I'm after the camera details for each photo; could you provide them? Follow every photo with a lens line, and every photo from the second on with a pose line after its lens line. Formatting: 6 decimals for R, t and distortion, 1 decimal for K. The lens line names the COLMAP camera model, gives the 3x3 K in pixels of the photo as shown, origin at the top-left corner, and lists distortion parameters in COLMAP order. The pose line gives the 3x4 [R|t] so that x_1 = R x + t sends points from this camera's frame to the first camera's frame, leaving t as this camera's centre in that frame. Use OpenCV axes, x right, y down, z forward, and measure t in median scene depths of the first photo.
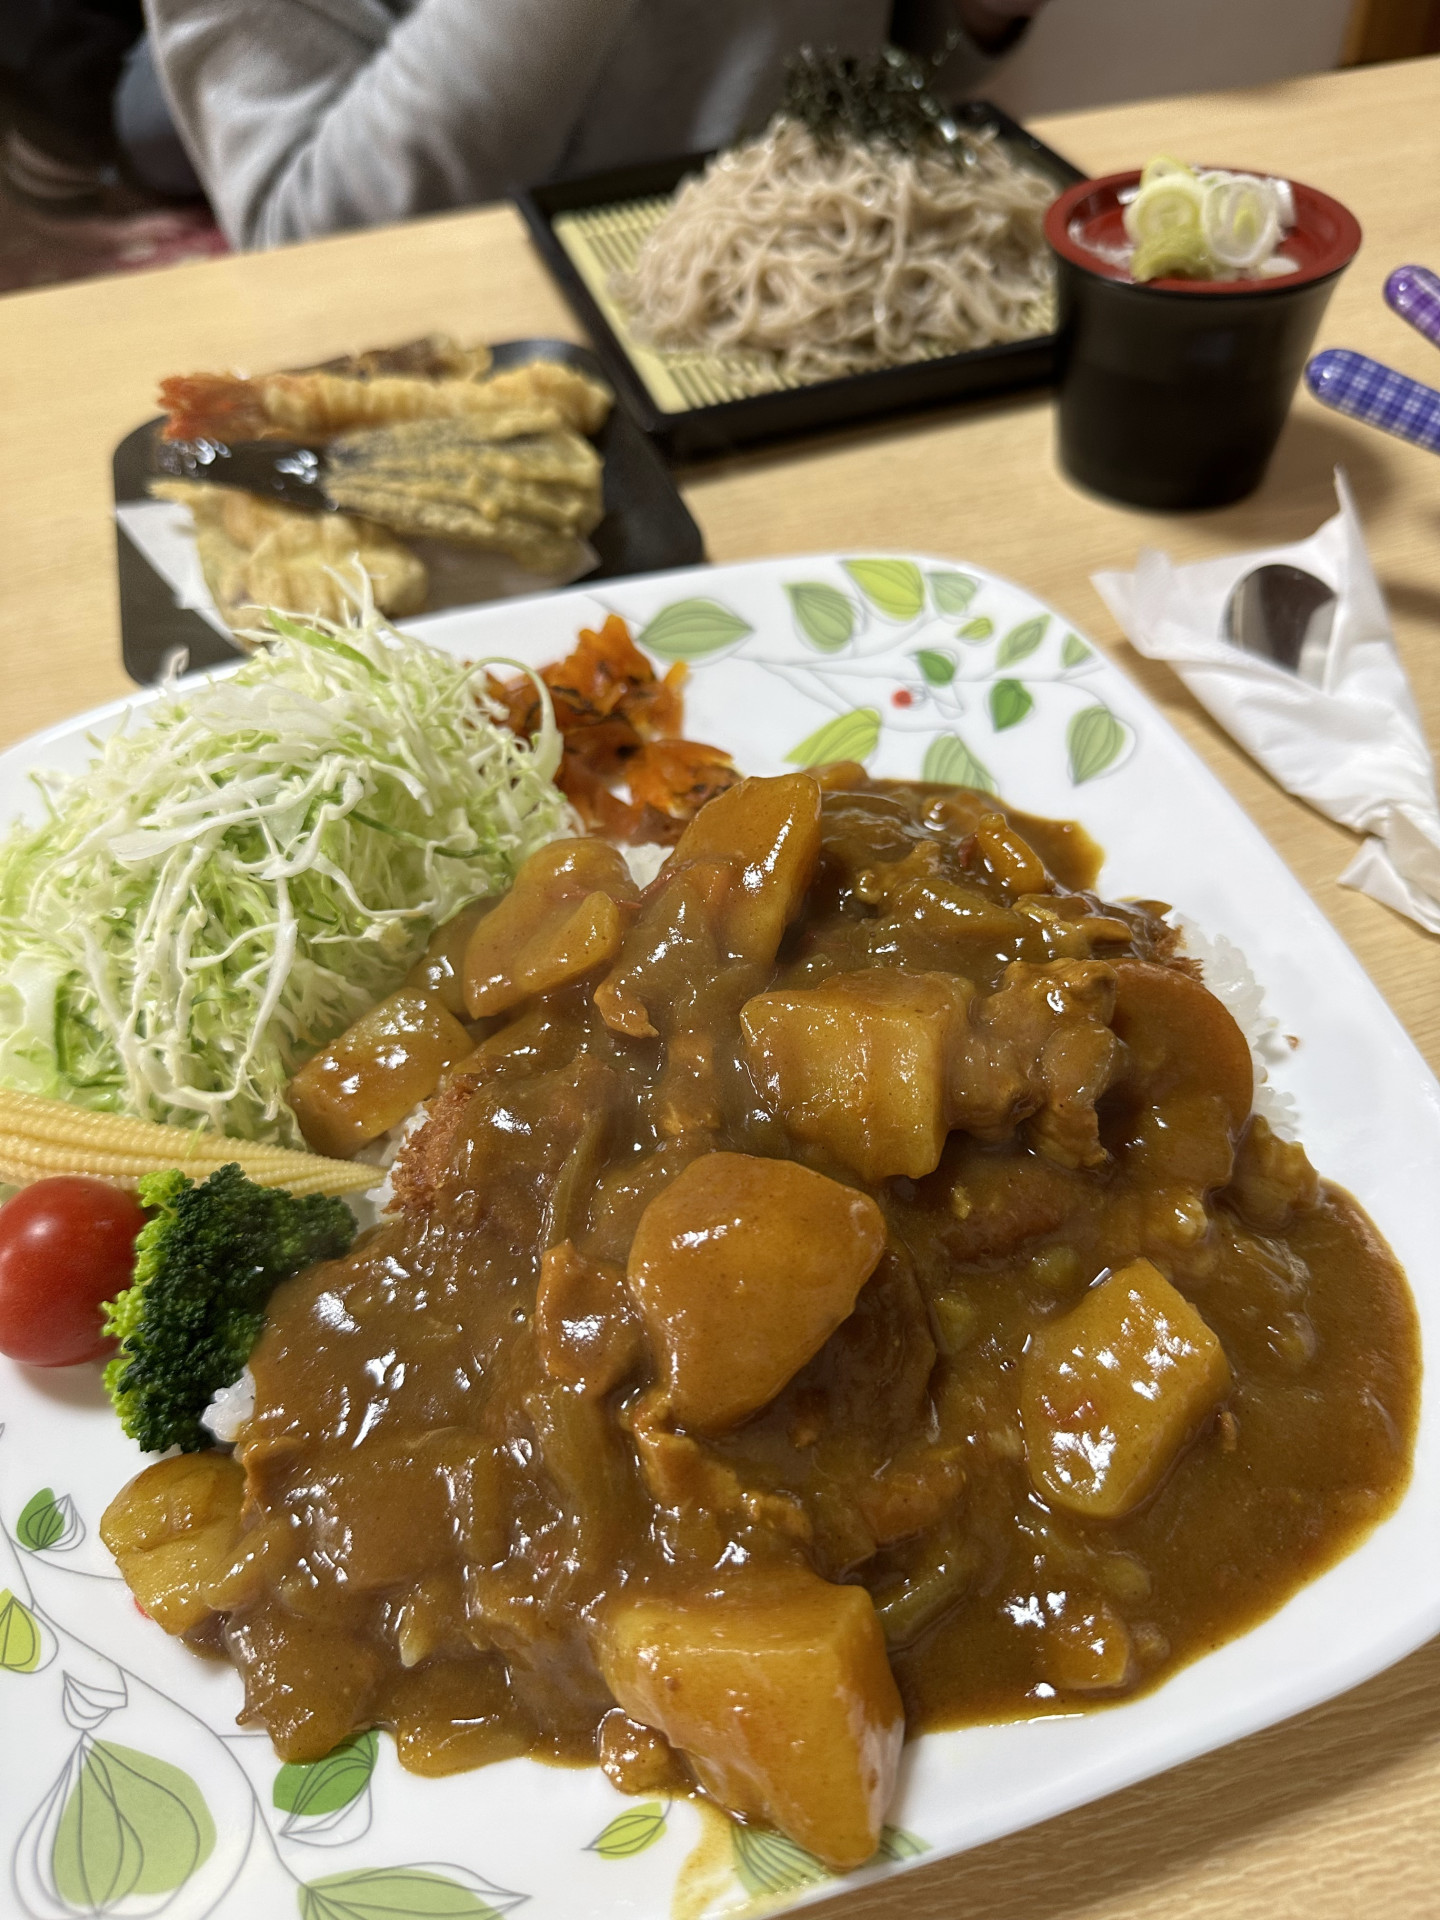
lens RADIAL K [[1319.9, 0, 723.7], [0, 1319.9, 1030.0], [0, 0, 1]] dist [0.006665, -0.075497]
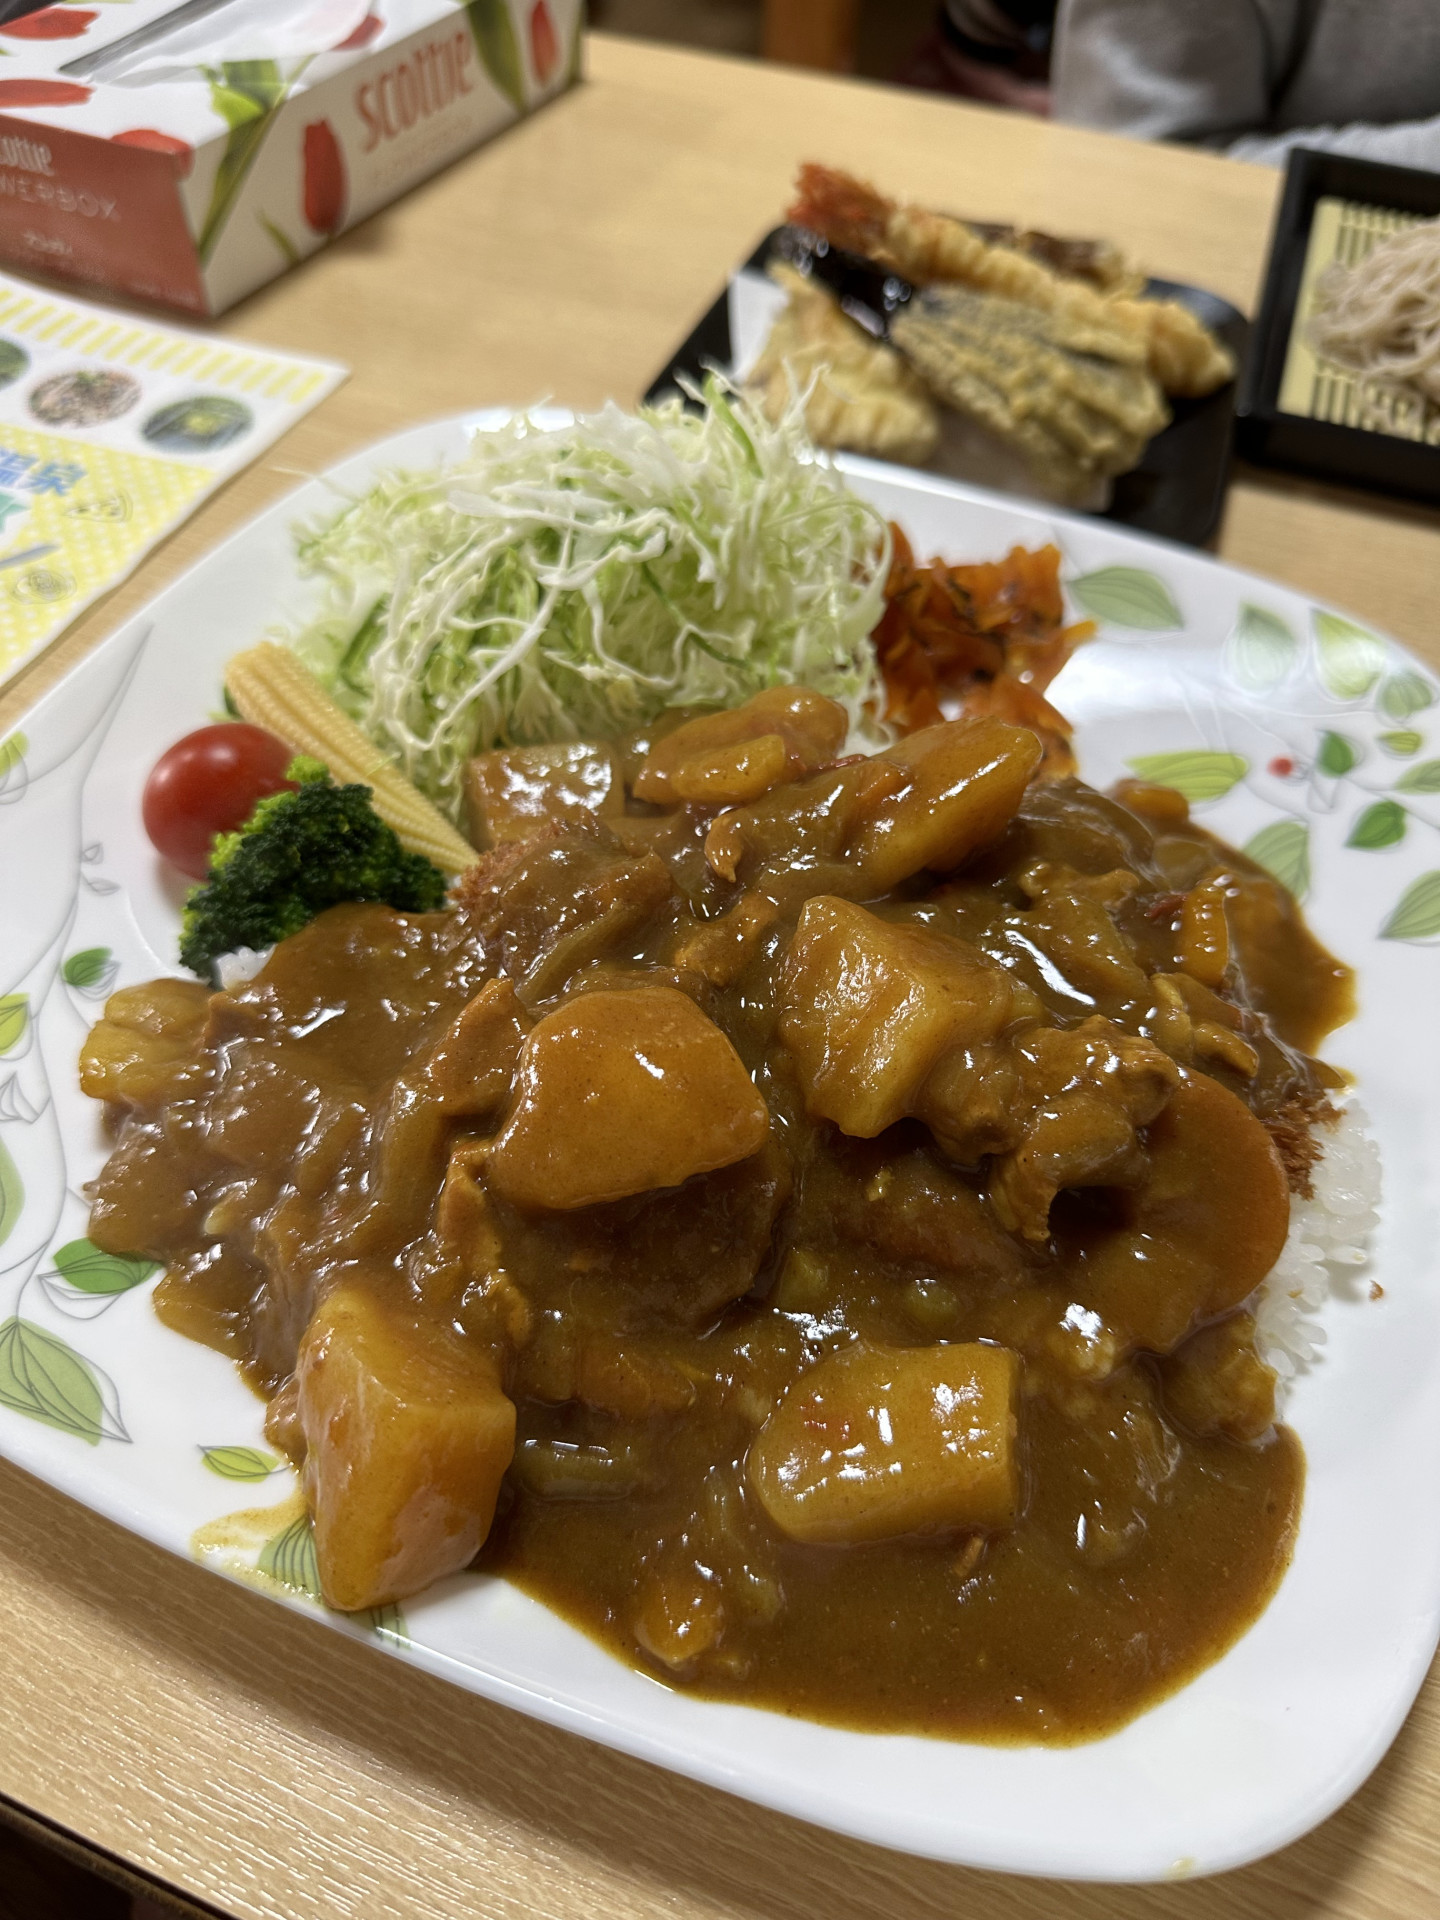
lens RADIAL K [[1320.2, 0, 725.2], [0, 1320.2, 1002.2], [0, 0, 1]] dist [0.079288, -0.271808]
pose [[0.792166, 0.531457, -0.300044, 0.266044], [-0.525194, 0.844046, 0.108430, -0.021101], [0.310876, 0.071687, 0.947743, 0.053758]]
